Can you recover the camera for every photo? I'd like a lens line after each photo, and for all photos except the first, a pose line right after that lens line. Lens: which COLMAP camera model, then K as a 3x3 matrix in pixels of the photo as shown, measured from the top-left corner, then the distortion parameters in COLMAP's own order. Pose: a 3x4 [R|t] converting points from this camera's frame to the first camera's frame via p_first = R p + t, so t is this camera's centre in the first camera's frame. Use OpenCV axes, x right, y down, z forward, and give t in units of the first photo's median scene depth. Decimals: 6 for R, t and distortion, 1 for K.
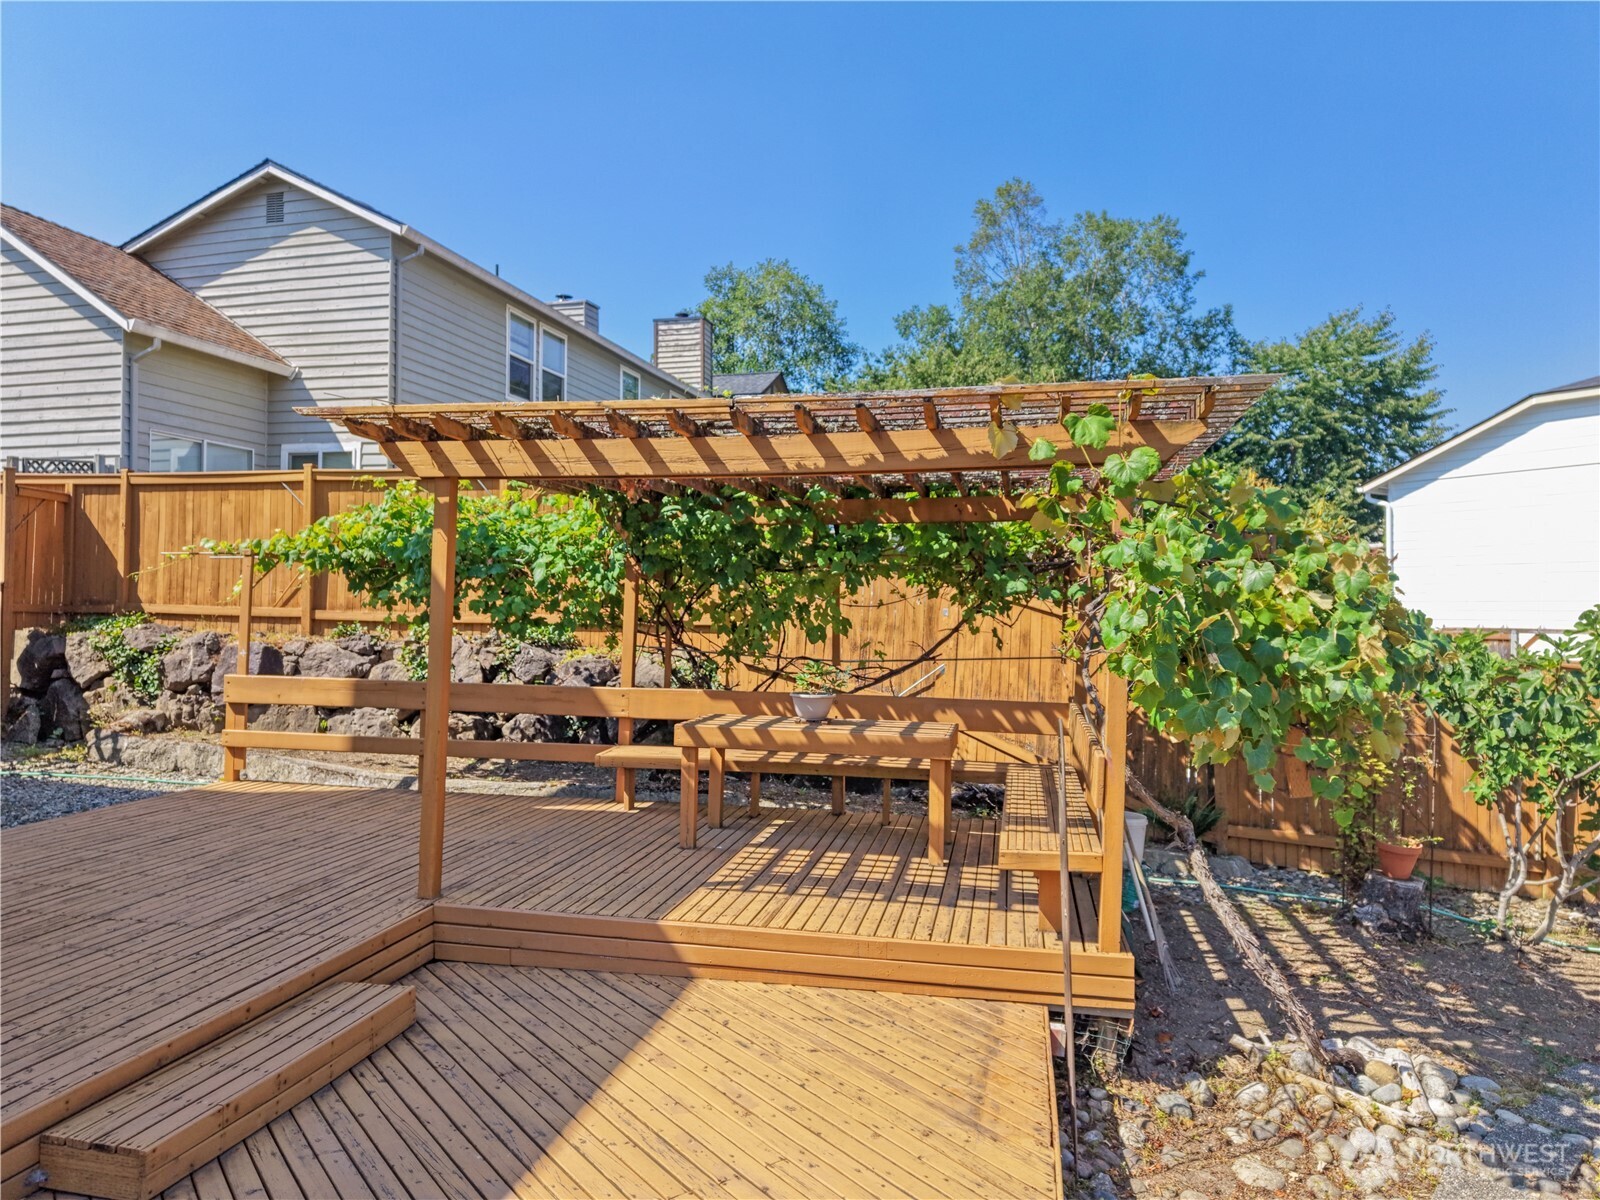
lens RADIAL K [[1073.9, 0, 800.0], [0, 1073.9, 600.0], [0, 0, 1]] dist [-0.005681, -0.001741]
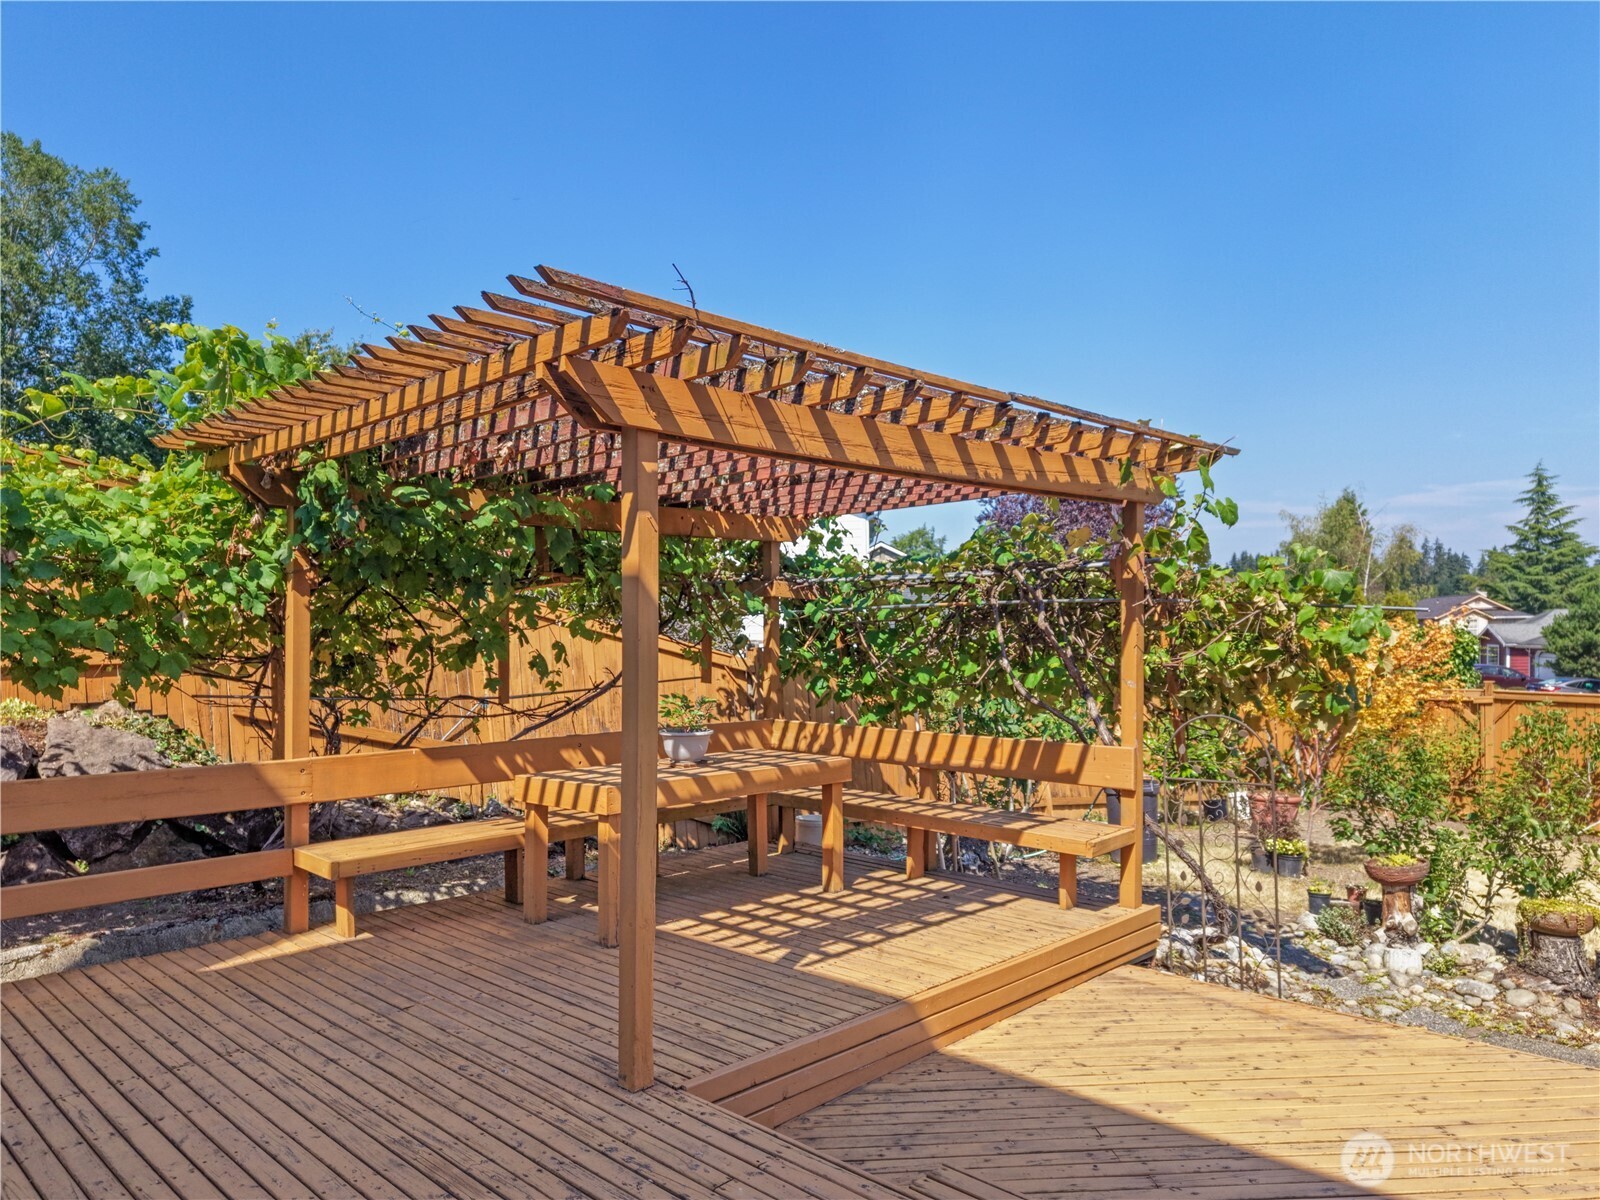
lens RADIAL K [[1105.1, 0, 800.0], [0, 1105.1, 600.0], [0, 0, 1]] dist [0.044806, -0.035614]
pose [[0.530845, 0.010225, 0.847407, -0.806361], [0.009339, 0.999796, -0.017915, 0.001410], [-0.847417, 0.017424, 0.530642, 0.536229]]
